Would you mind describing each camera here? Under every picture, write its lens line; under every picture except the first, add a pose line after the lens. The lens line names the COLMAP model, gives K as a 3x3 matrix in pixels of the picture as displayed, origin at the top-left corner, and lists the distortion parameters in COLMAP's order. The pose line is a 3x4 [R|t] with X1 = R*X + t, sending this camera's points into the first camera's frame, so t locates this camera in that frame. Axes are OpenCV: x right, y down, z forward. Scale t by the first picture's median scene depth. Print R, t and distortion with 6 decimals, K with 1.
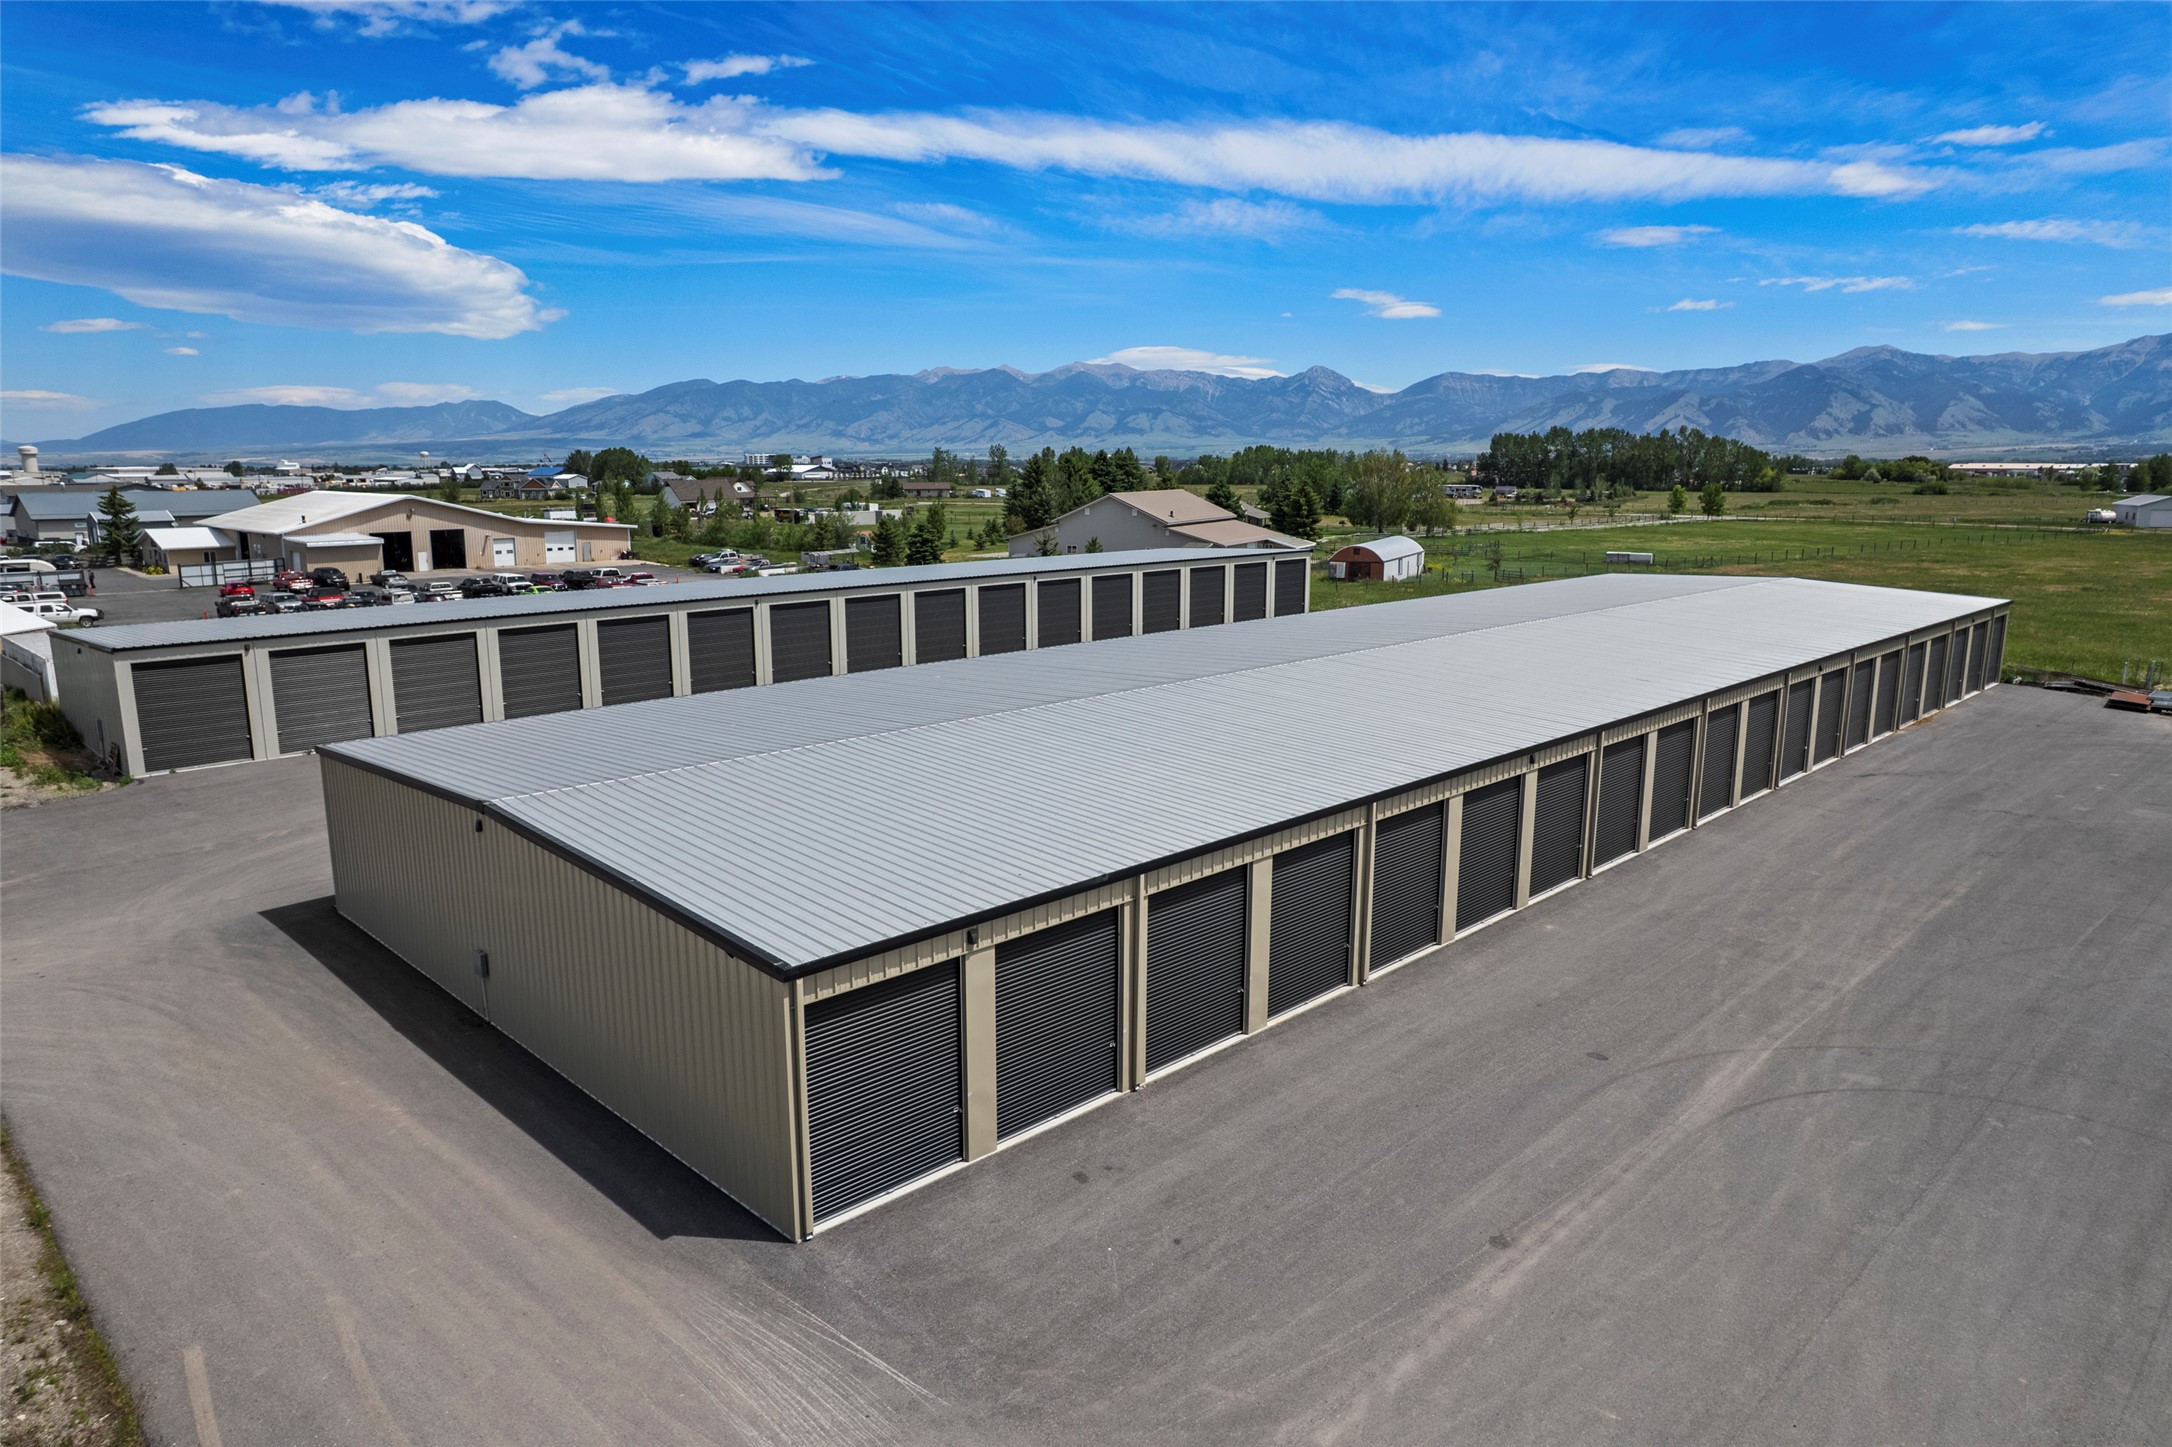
lens RADIAL K [[1400.1, 0, 1086.0], [0, 1400.1, 723.5], [0, 0, 1]] dist [-0.079504, 0.067864]
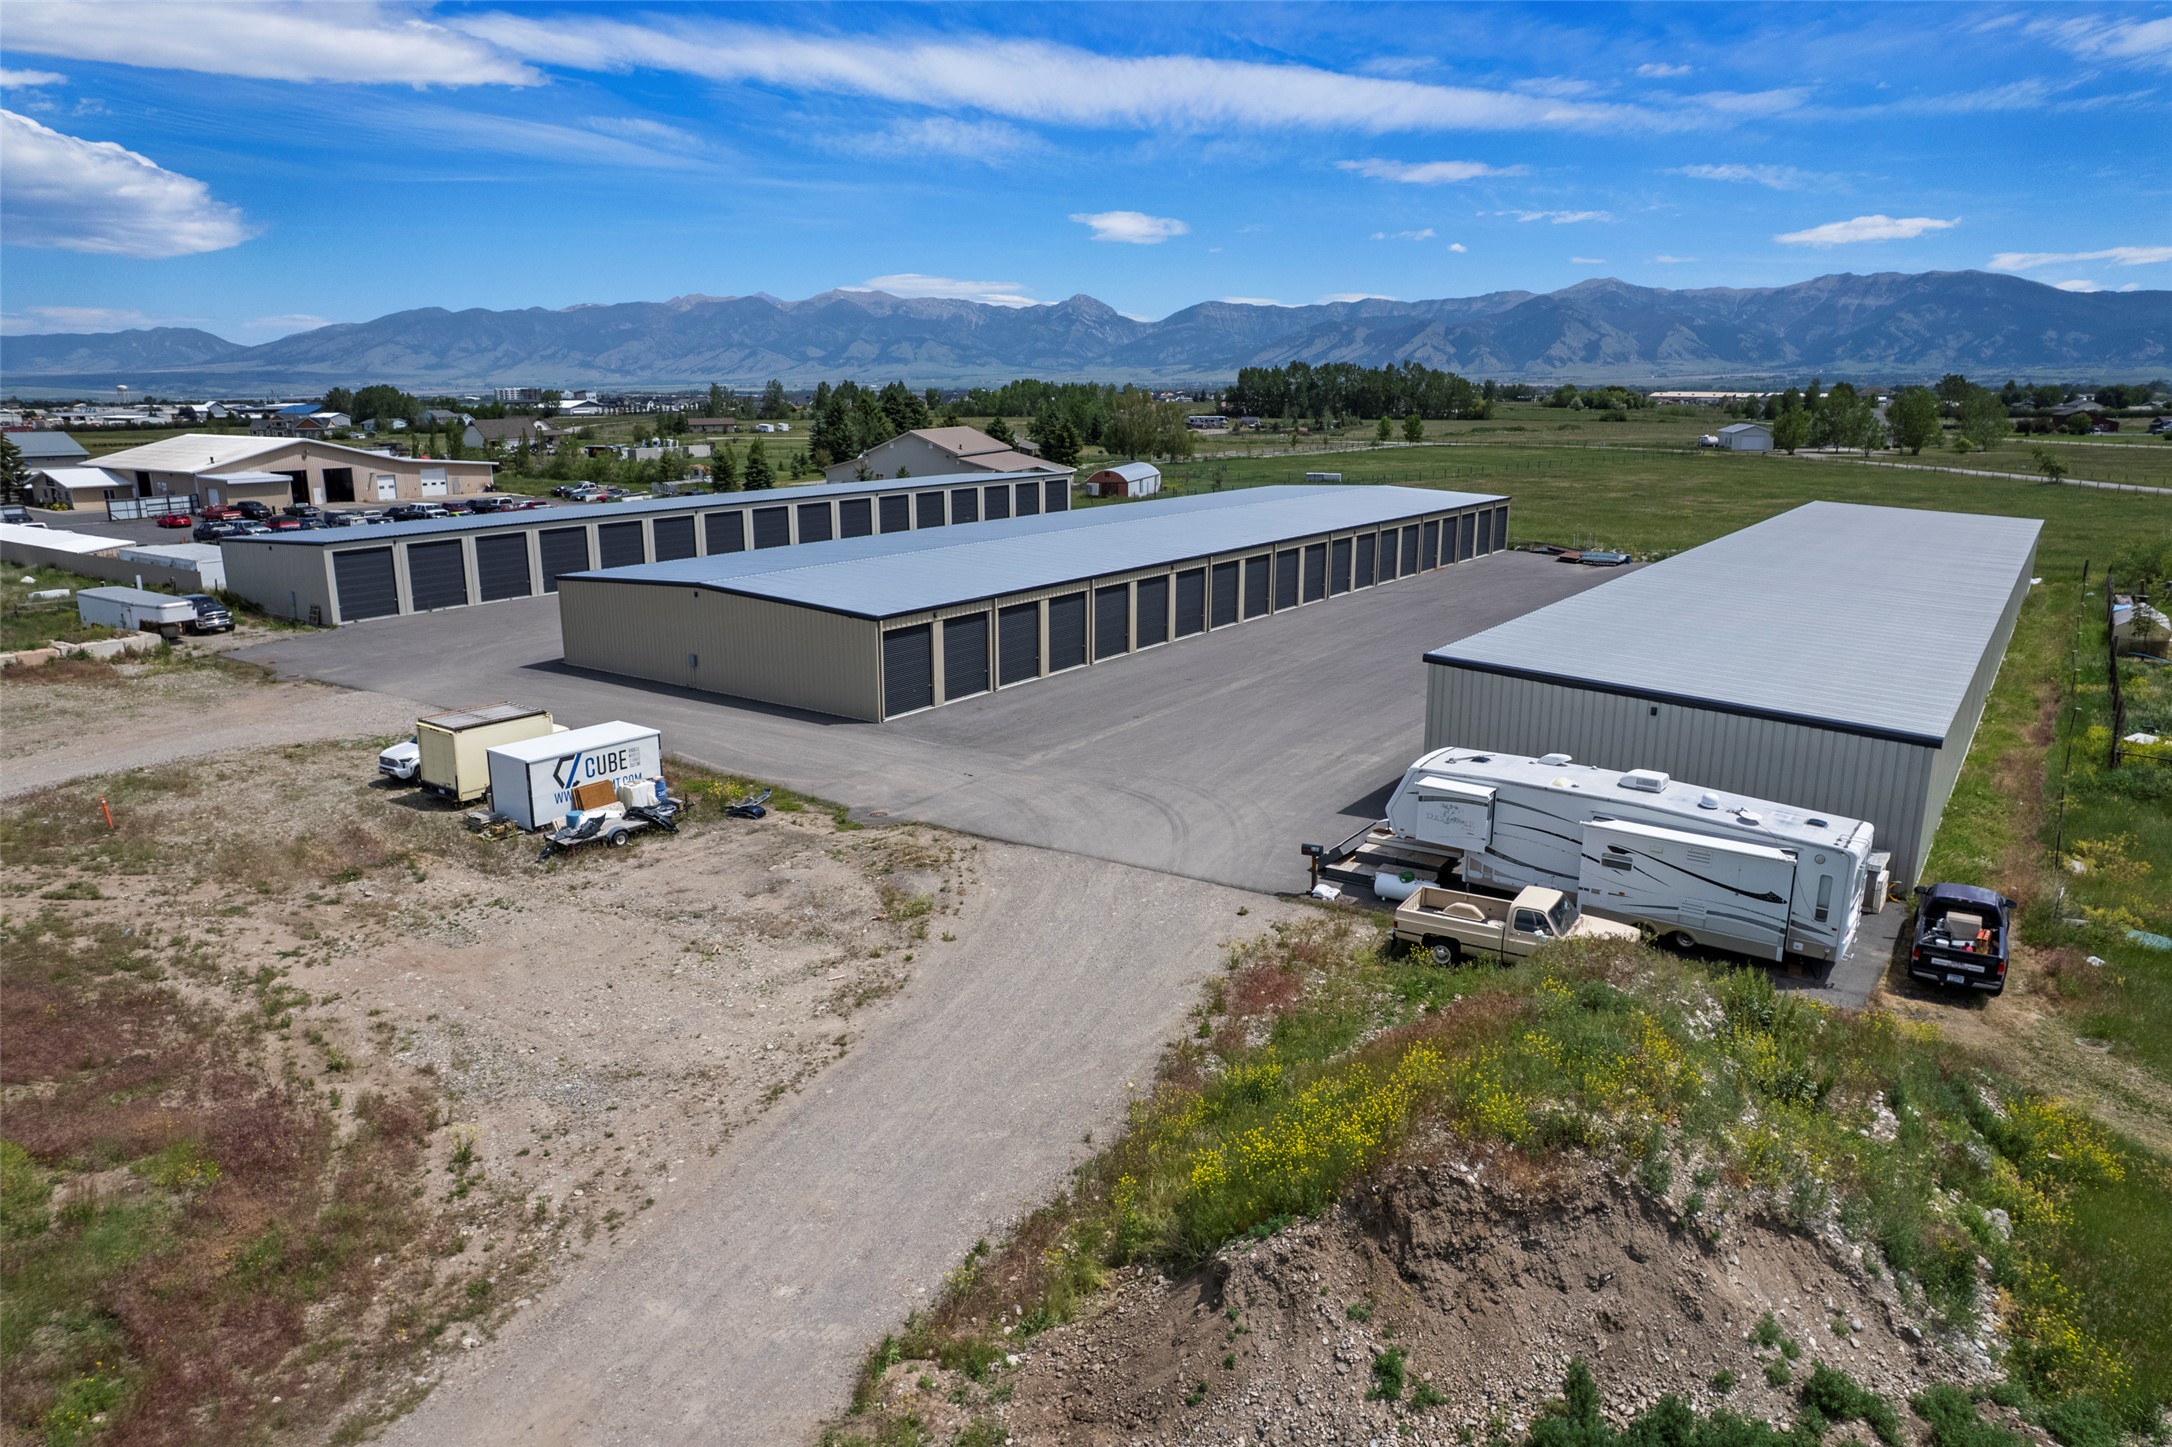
lens RADIAL K [[1400.1, 0, 1086.0], [0, 1400.1, 723.5], [0, 0, 1]] dist [-0.079504, 0.067864]
pose [[0.986597, -0.040345, 0.158112, -0.018635], [0.032621, 0.998158, 0.051148, 0.019162], [-0.159885, -0.045304, 0.986096, -0.135045]]
